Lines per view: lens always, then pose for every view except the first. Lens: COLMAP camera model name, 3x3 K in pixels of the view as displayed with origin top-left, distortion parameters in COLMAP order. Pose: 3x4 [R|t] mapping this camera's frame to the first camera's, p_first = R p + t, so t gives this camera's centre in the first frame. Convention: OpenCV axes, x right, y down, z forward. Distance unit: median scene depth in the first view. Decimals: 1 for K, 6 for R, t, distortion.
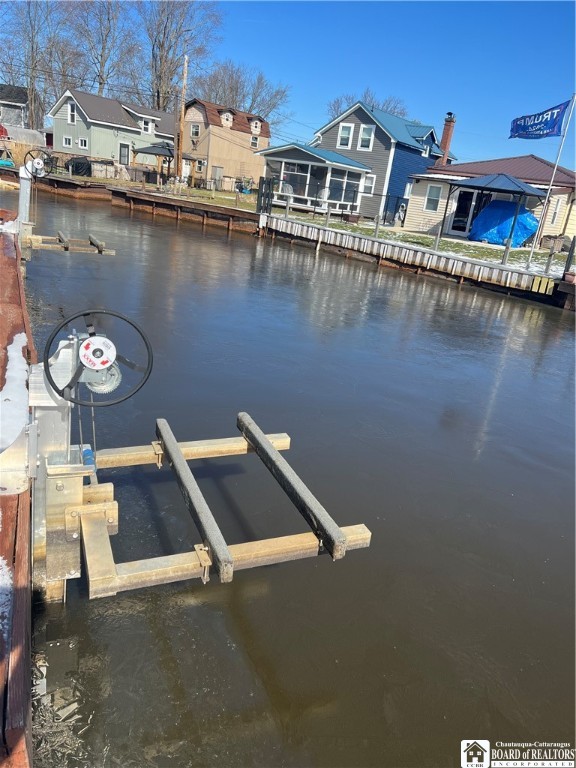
lens RADIAL K [[576.9, 0, 290.6], [0, 576.9, 389.9], [0, 0, 1]] dist [0.025309, -0.016567]
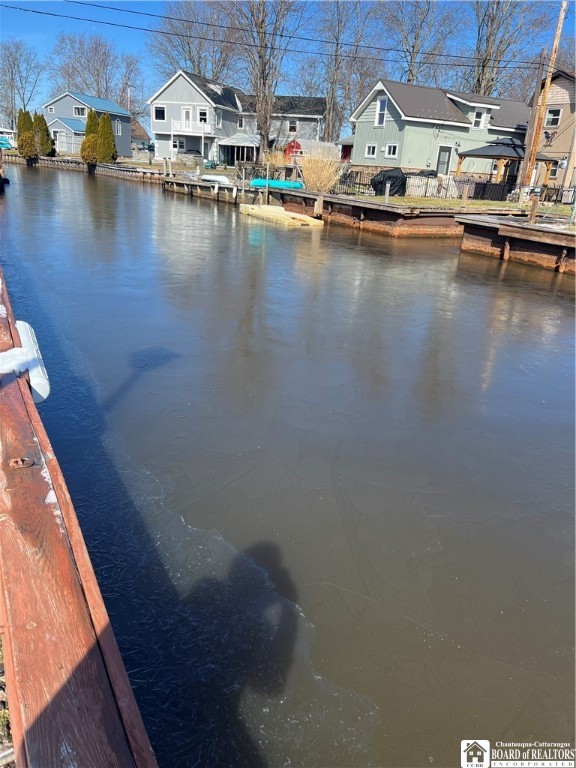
lens RADIAL K [[576.9, 0, 283.1], [0, 576.9, 384.4], [0, 0, 1]] dist [0.025309, -0.016567]
pose [[0.897989, 0.088295, -0.431068, -0.134786], [-0.098023, 0.995184, -0.000356, -0.112142], [0.428960, 0.042575, 0.902319, 0.281539]]
